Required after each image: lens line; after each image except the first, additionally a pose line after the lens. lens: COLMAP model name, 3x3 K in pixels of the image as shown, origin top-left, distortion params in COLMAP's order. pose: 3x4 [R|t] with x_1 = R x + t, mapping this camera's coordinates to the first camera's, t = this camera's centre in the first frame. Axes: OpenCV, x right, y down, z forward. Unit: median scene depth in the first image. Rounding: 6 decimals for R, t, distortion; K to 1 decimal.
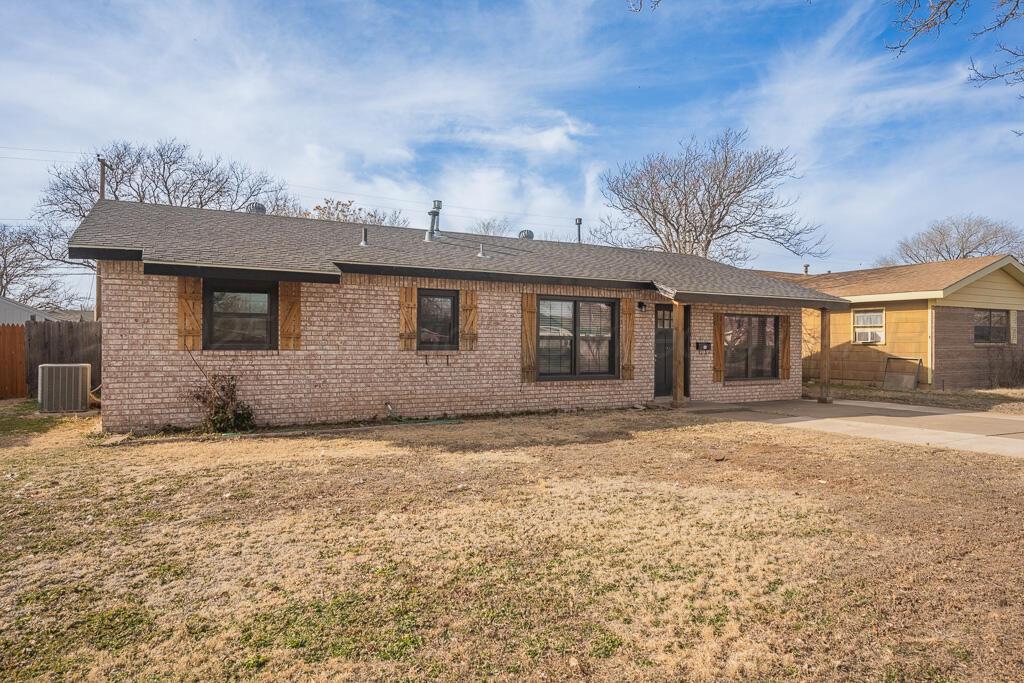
lens RADIAL K [[675.0, 0, 515.1], [0, 675.0, 342.0], [0, 0, 1]] dist [-0.004722, -0.000329]
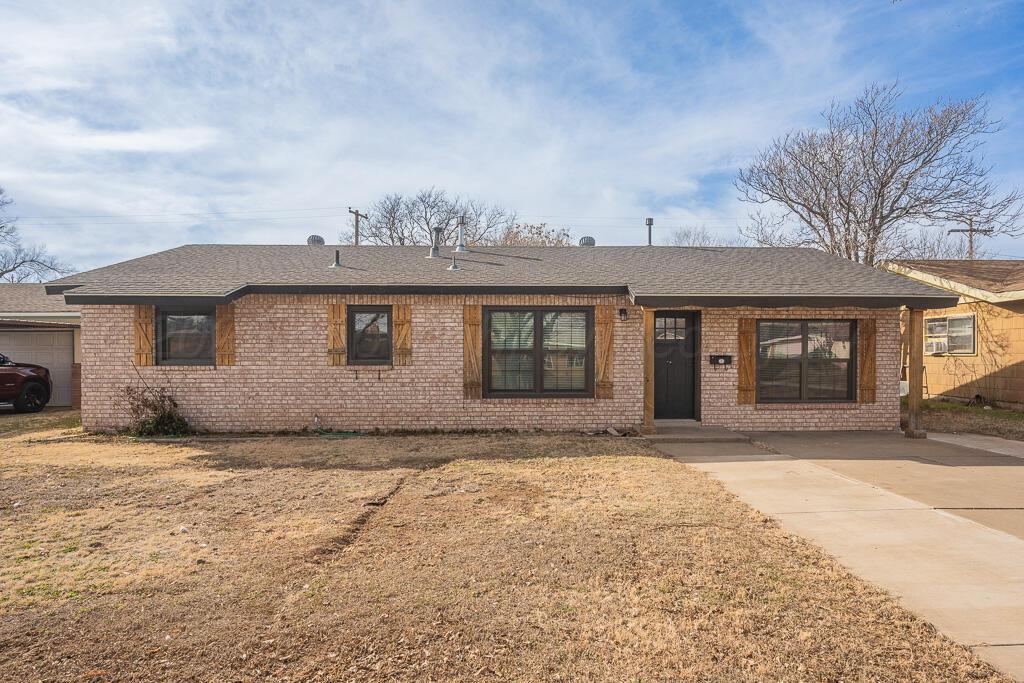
lens RADIAL K [[516.6, 0, 491.4], [0, 516.6, 338.5], [0, 0, 1]] dist [-0.004543, -0.000020]
pose [[0.881953, -0.003556, -0.471323, 0.402762], [0.006395, 0.999970, 0.004422, -0.029493], [0.471293, -0.006914, 0.881949, 0.392970]]
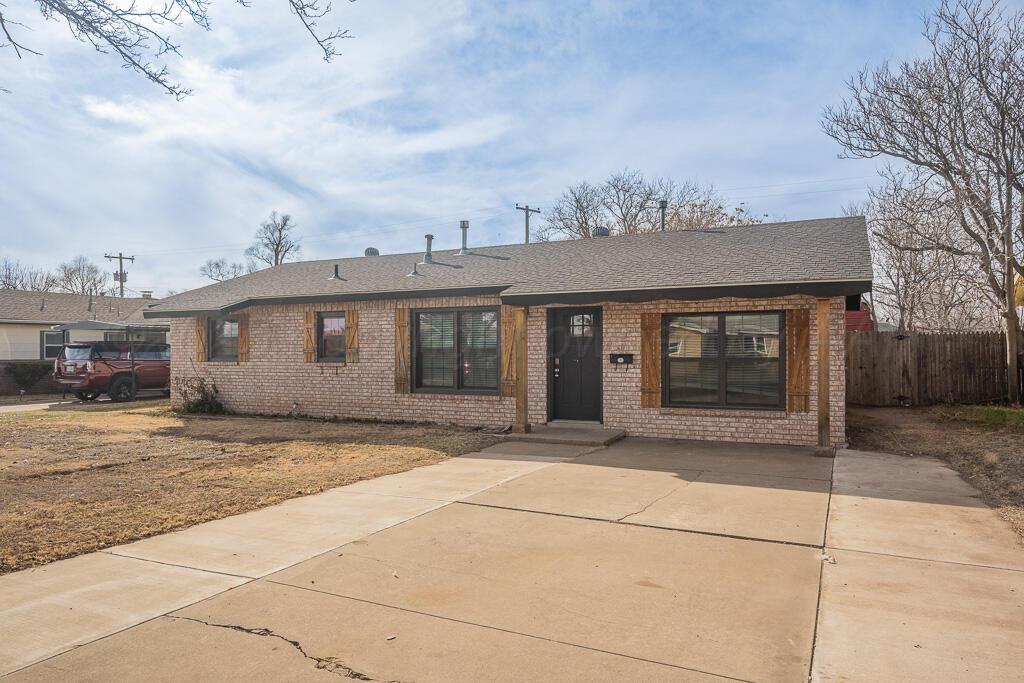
lens RADIAL K [[656.5, 0, 511.2], [0, 656.5, 343.1], [0, 0, 1]] dist [0.005758, -0.000005]
pose [[0.564717, -0.013548, -0.825173, 1.001896], [0.012441, 0.999891, -0.007902, -0.008425], [0.825191, -0.005804, 0.564825, 0.592114]]
